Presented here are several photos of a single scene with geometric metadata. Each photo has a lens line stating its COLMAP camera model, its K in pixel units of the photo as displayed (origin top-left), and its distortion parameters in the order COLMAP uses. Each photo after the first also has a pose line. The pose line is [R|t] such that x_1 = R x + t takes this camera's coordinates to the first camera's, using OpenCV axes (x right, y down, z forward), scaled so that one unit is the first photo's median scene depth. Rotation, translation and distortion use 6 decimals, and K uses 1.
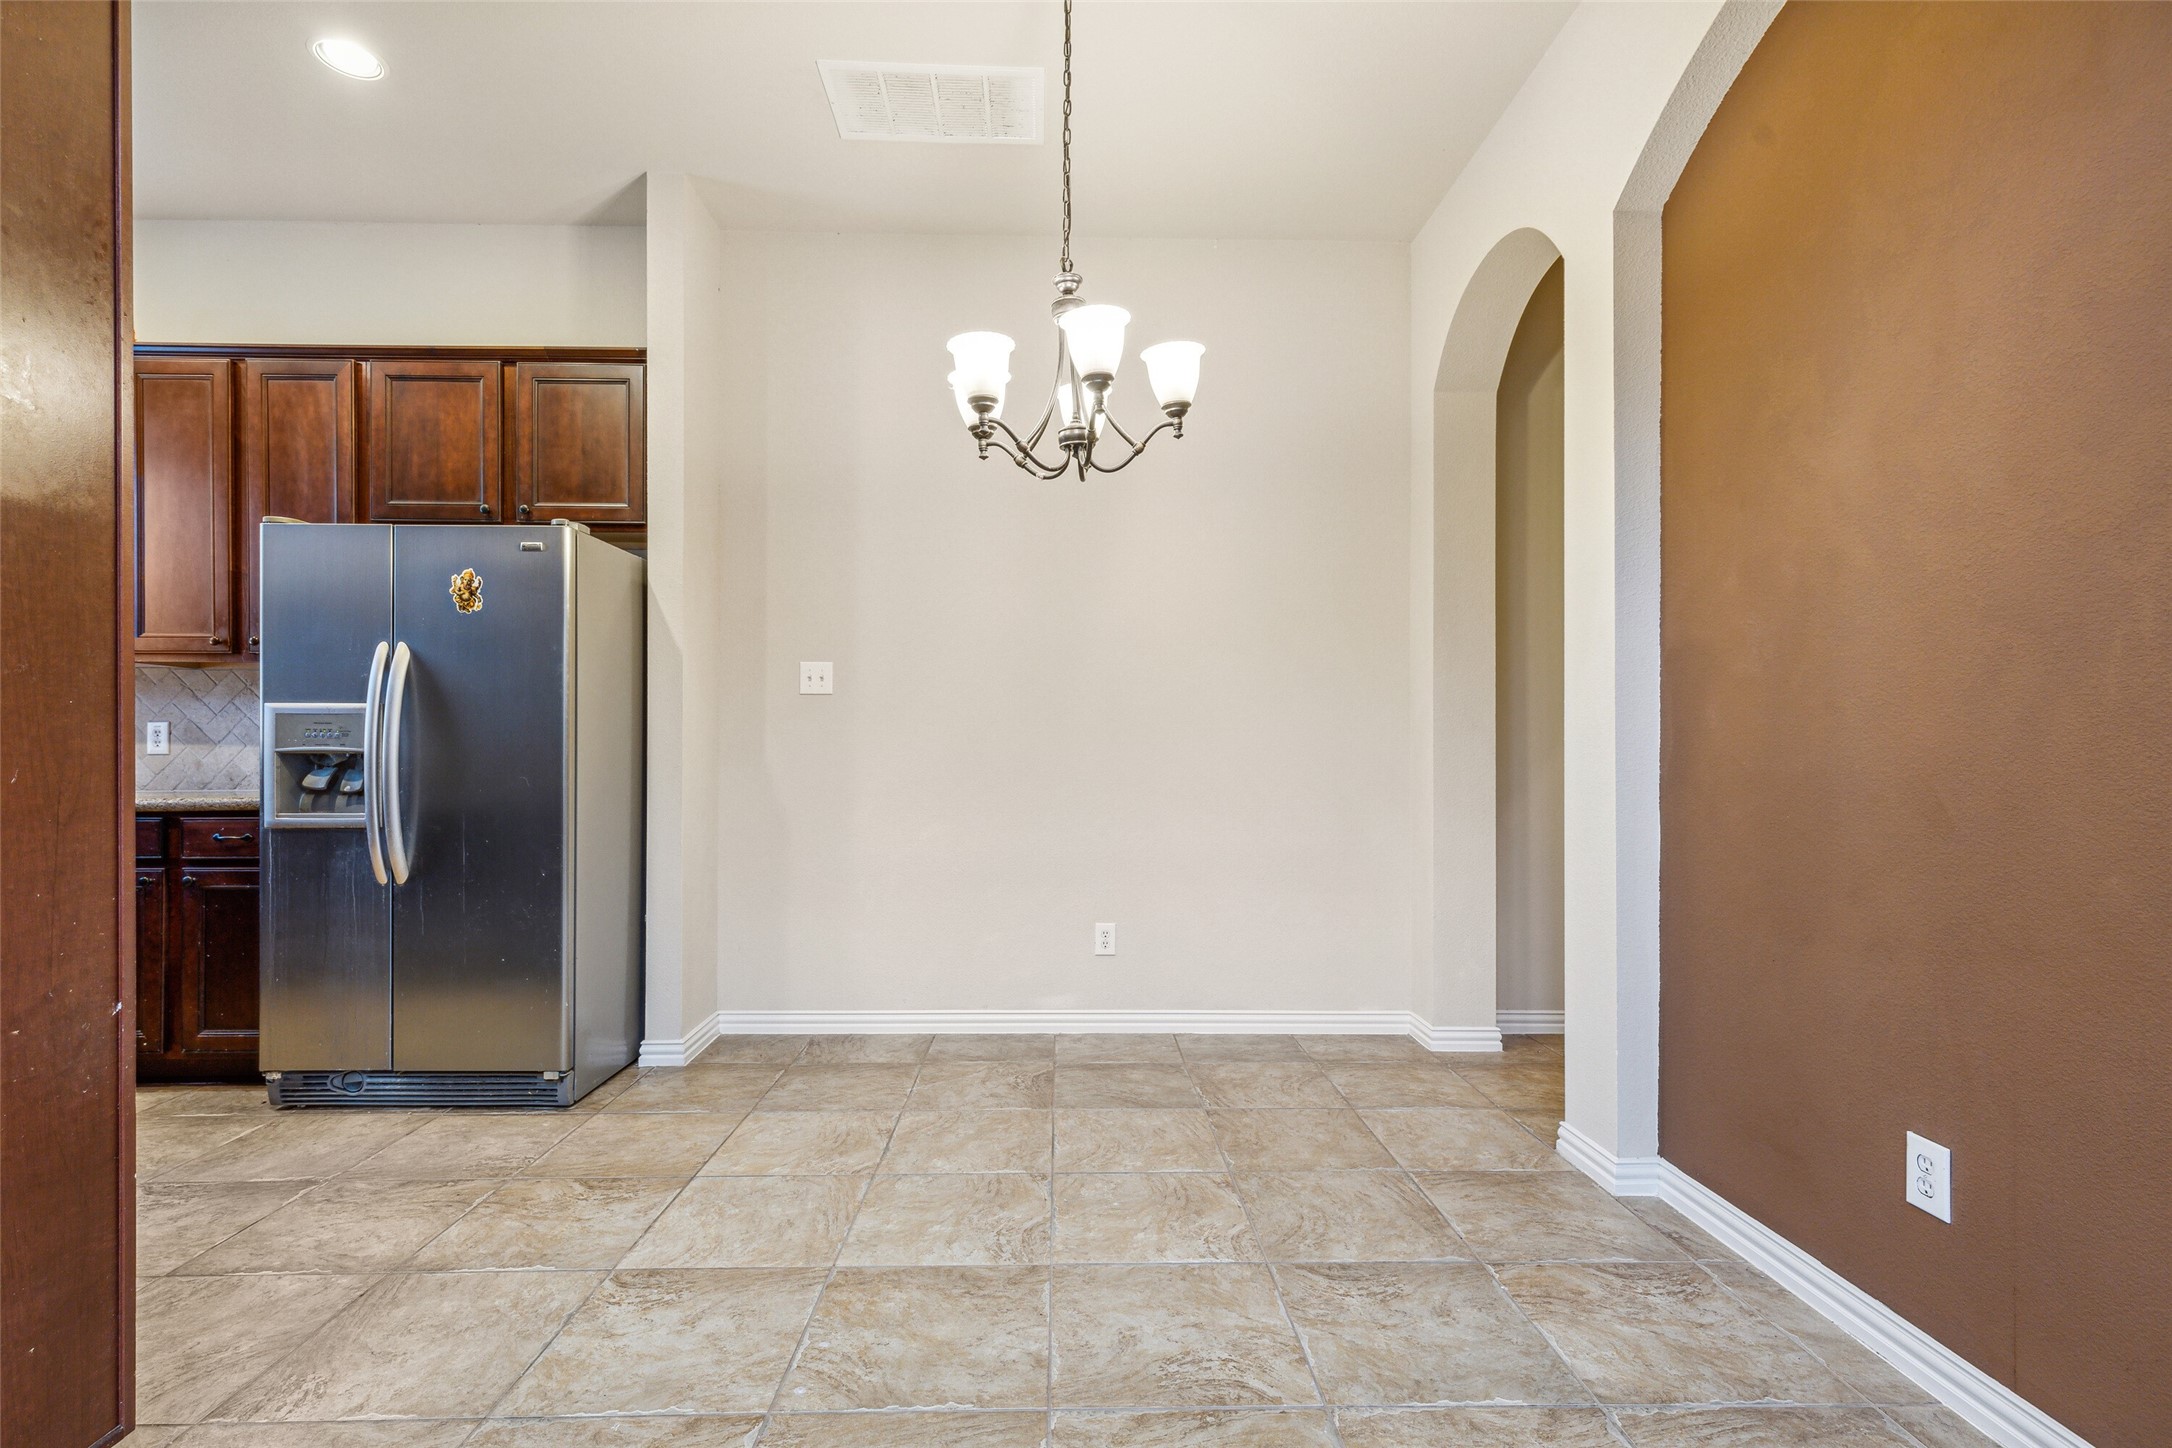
lens RADIAL K [[1003.4, 0, 1080.4], [0, 1003.4, 744.1], [0, 0, 1]] dist [0.009849, -0.000286]
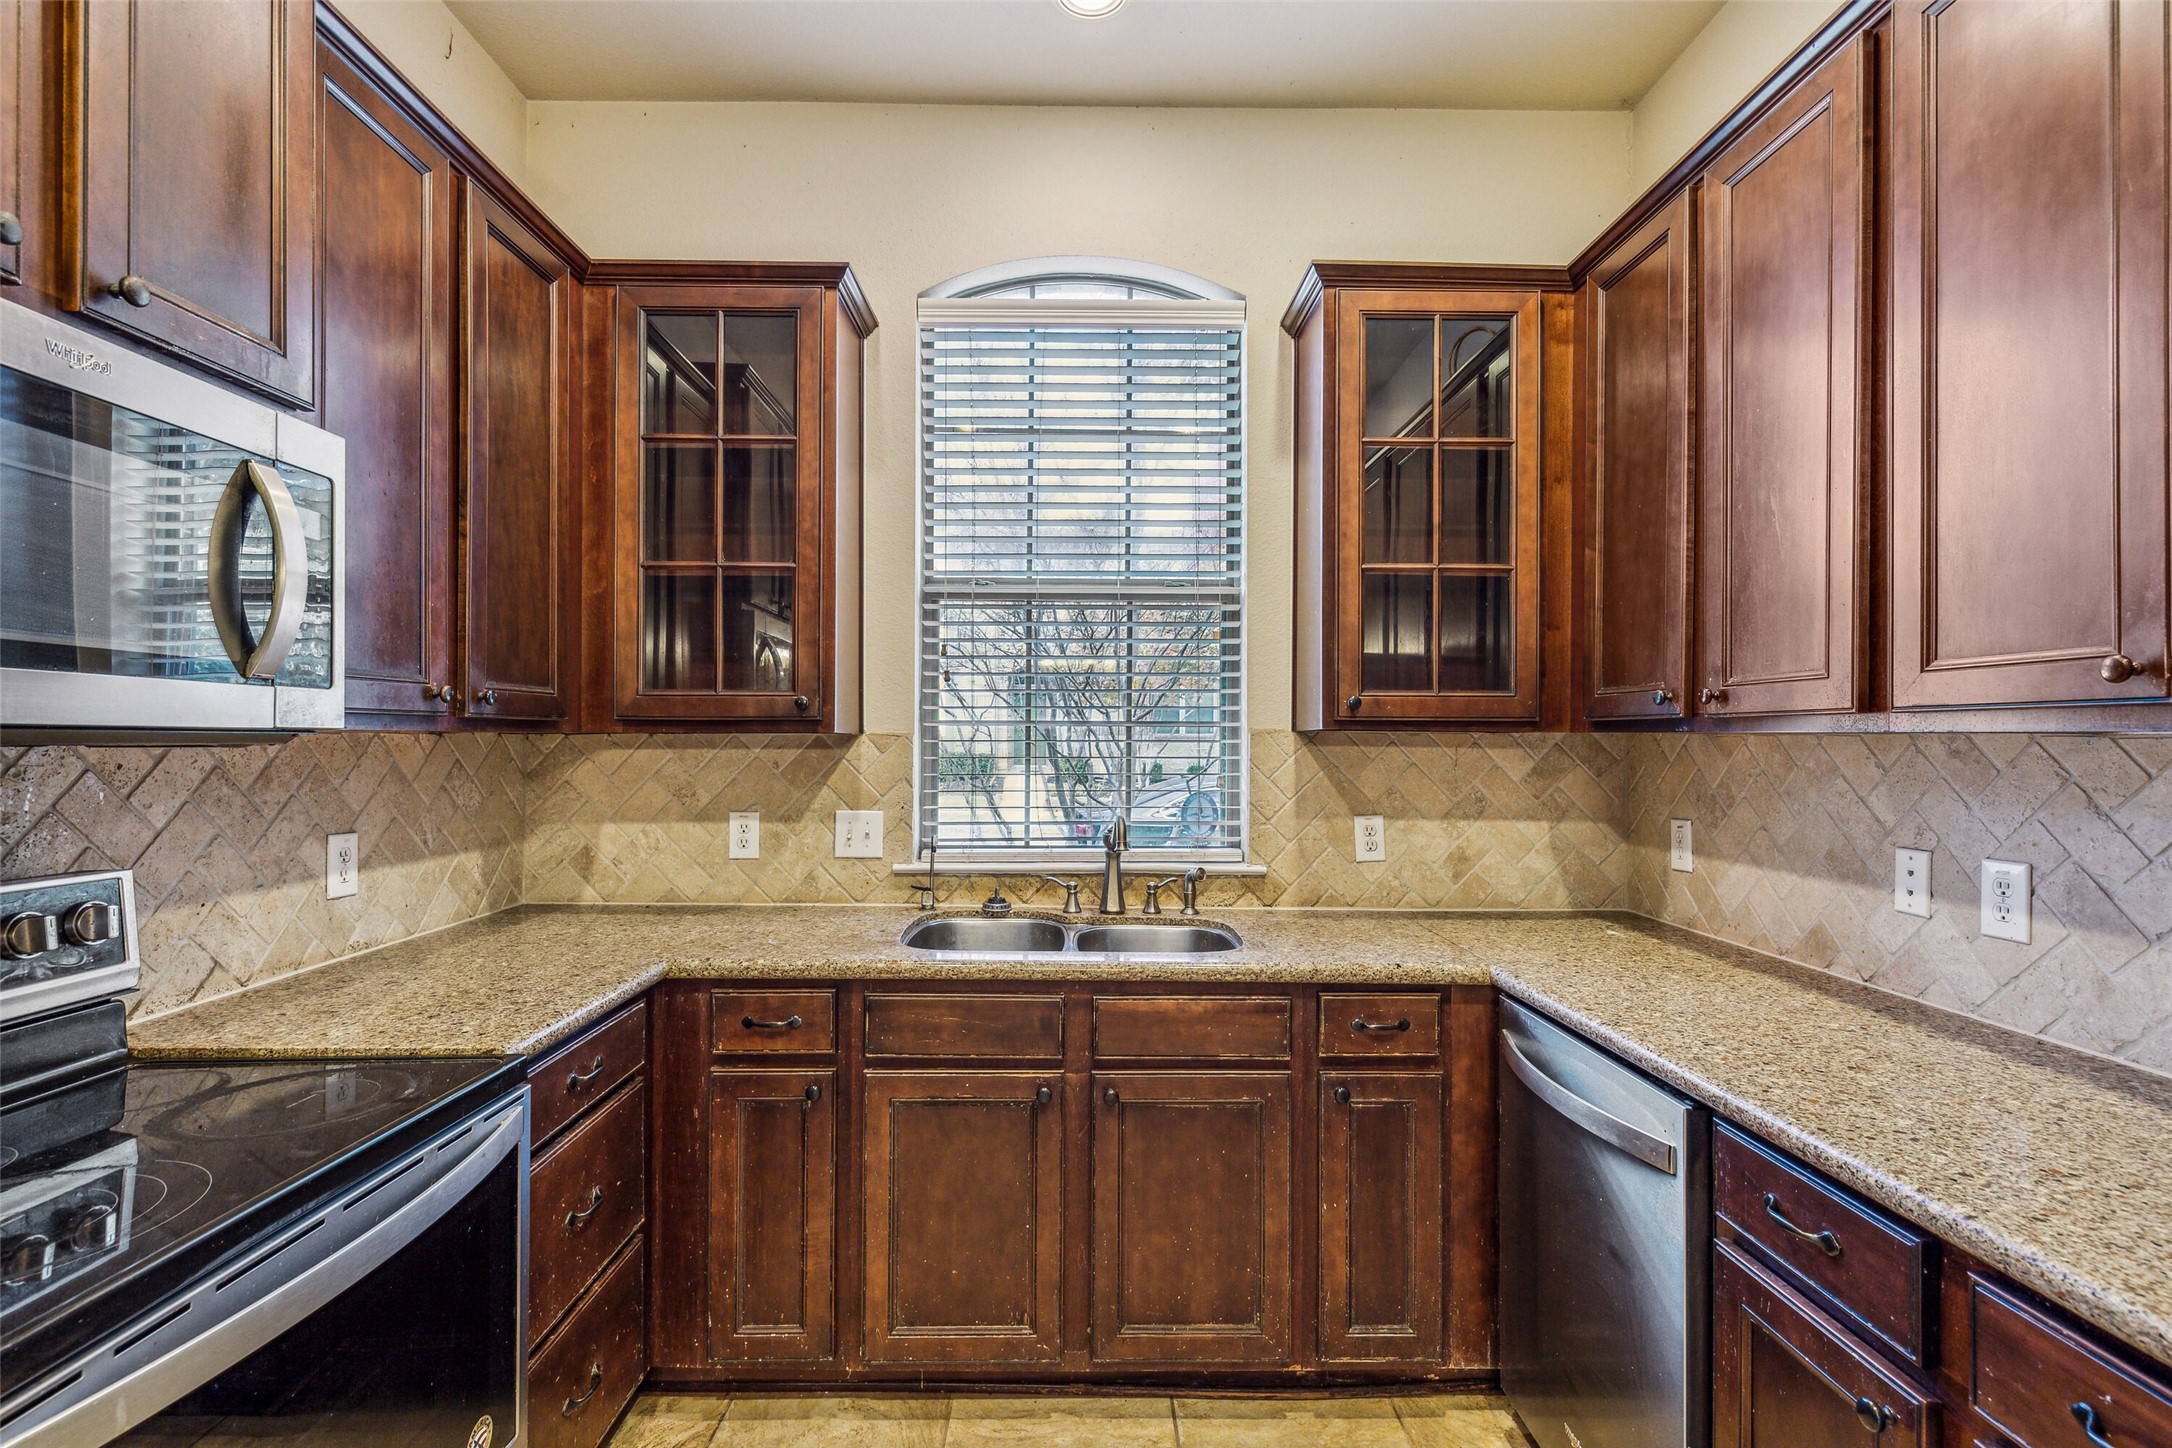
lens RADIAL K [[986.5, 0, 1086.0], [0, 986.5, 724.0], [0, 0, 1]] dist [-0.000136, -0.000181]
pose [[-0.016232, -0.011700, -0.999800, -0.578959], [0.000645, 0.999931, -0.011712, -0.087577], [0.999868, -0.000835, -0.016223, 0.730566]]
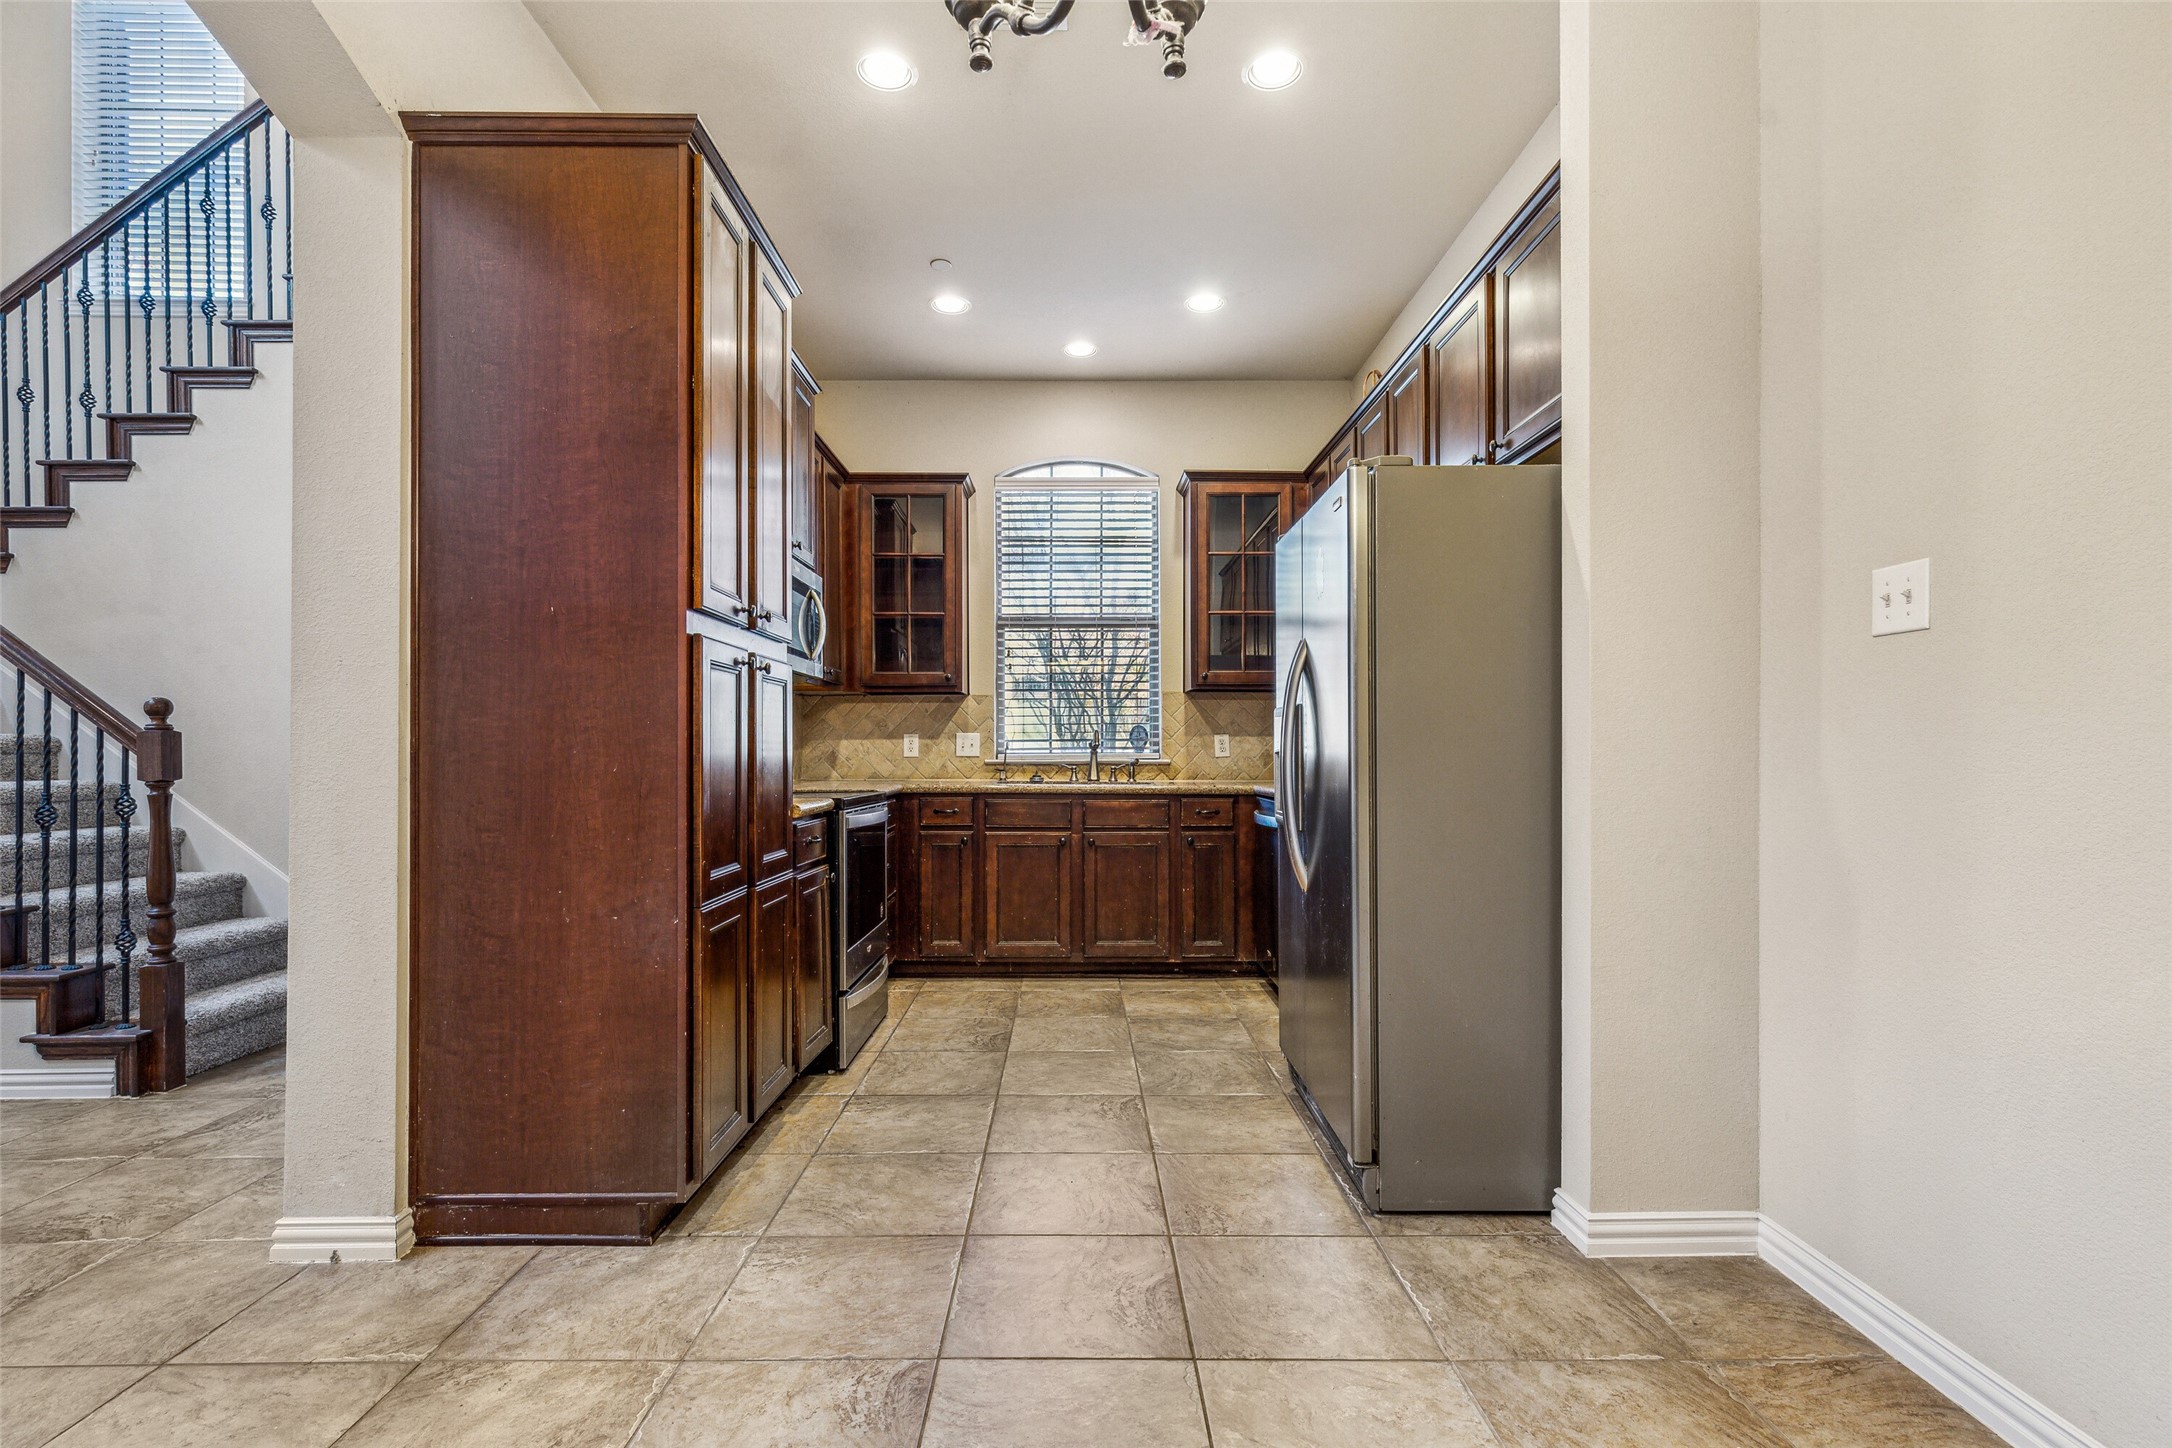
lens RADIAL K [[1003.4, 0, 1080.4], [0, 1003.4, 744.1], [0, 0, 1]] dist [0.009849, -0.000286]
pose [[-0.019840, -0.007002, -0.999779, 0.257924], [0.006594, 0.999953, -0.007134, 0.003988], [0.999781, -0.006734, -0.019793, 0.749773]]
